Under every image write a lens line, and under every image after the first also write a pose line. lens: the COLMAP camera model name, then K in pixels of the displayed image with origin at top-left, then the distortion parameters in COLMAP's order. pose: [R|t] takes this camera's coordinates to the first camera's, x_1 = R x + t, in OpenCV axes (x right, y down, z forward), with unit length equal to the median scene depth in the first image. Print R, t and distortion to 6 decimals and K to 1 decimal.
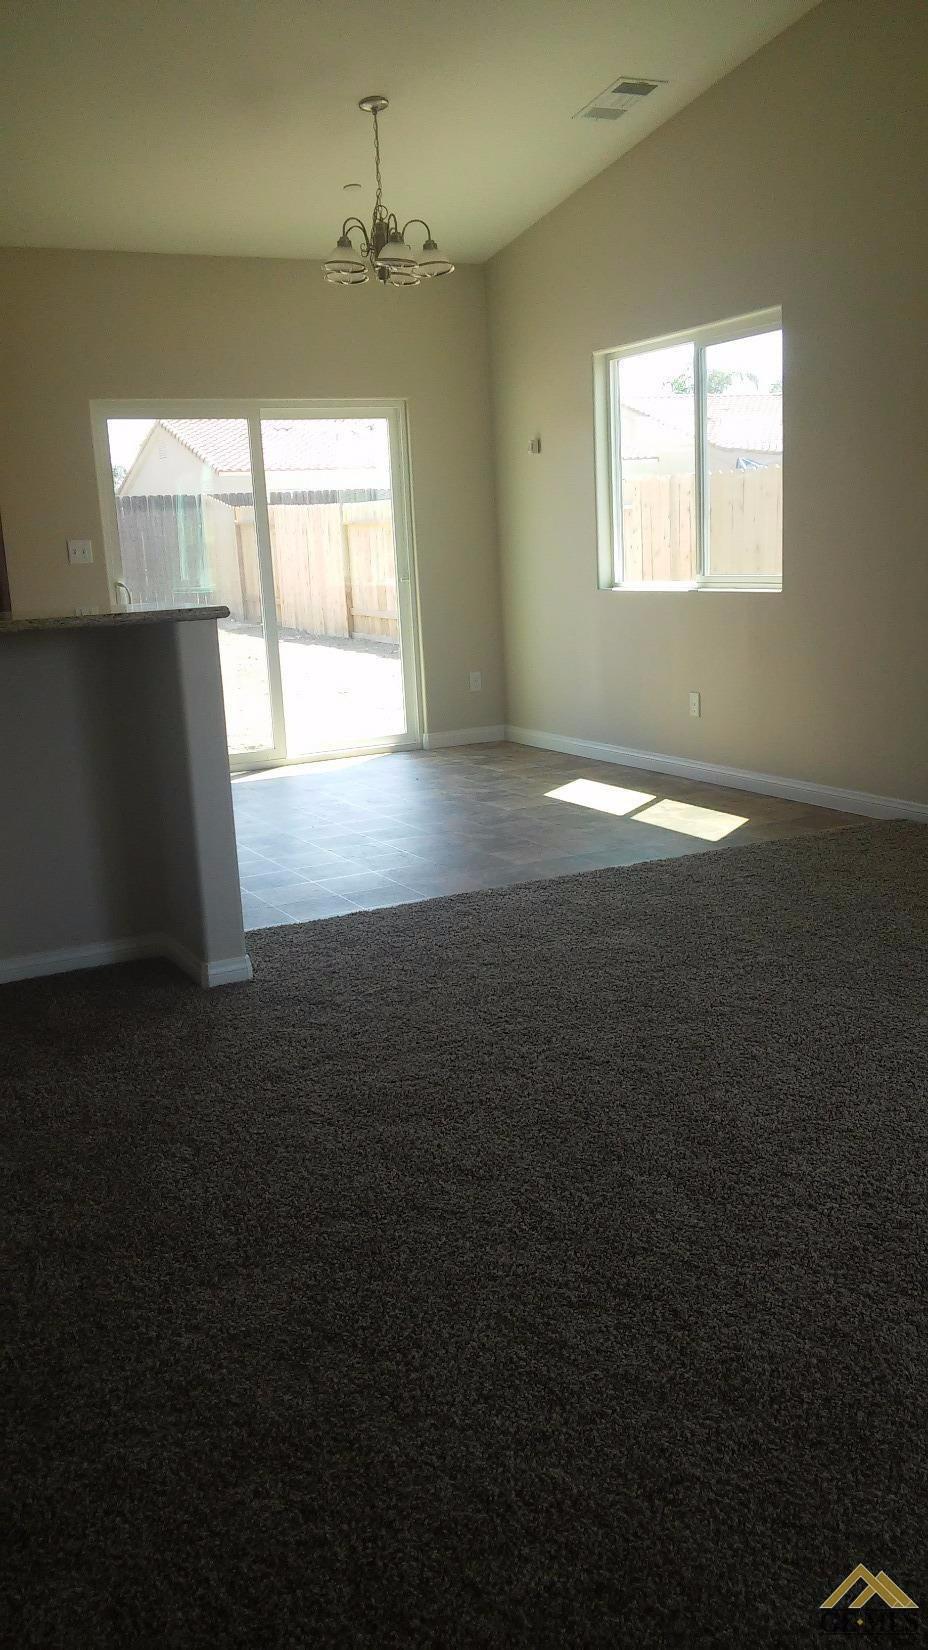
lens RADIAL K [[1523.4, 0, 464.9], [0, 1523.4, 808.1], [0, 0, 1]] dist [0.134060, -0.196201]
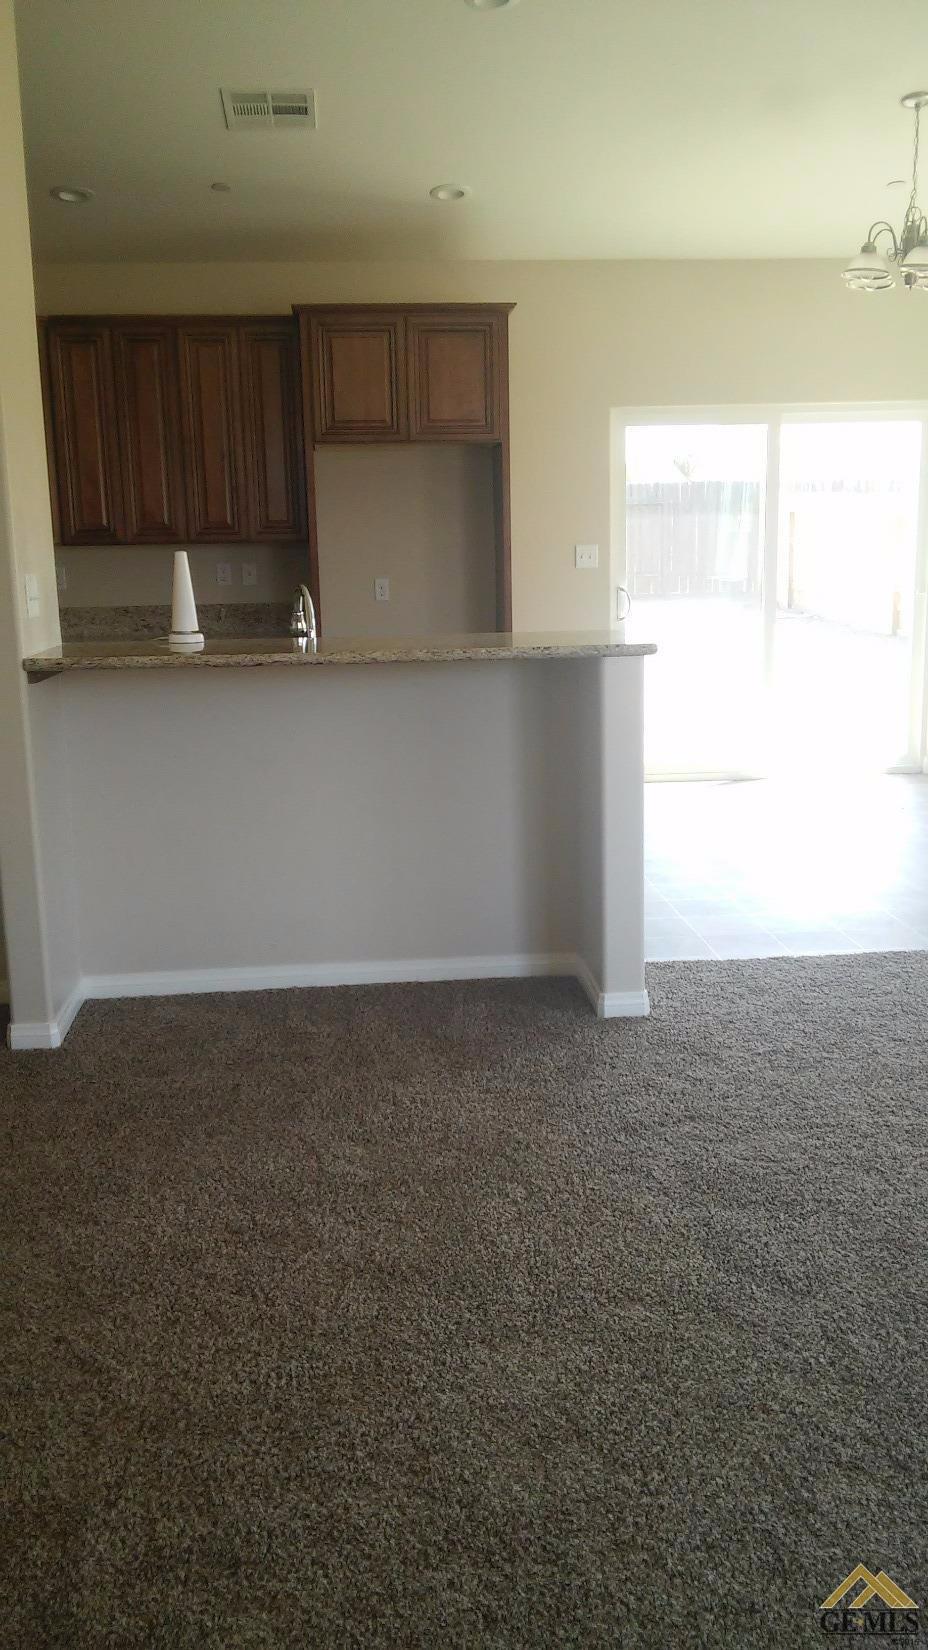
lens RADIAL K [[1523.4, 0, 483.2], [0, 1523.4, 789.9], [0, 0, 1]] dist [0.134060, -0.196201]
pose [[0.926956, 0.101312, -0.361232, 0.144334], [-0.094927, 0.994854, 0.035427, -0.081002], [0.362962, 0.001451, 0.931803, 0.043899]]
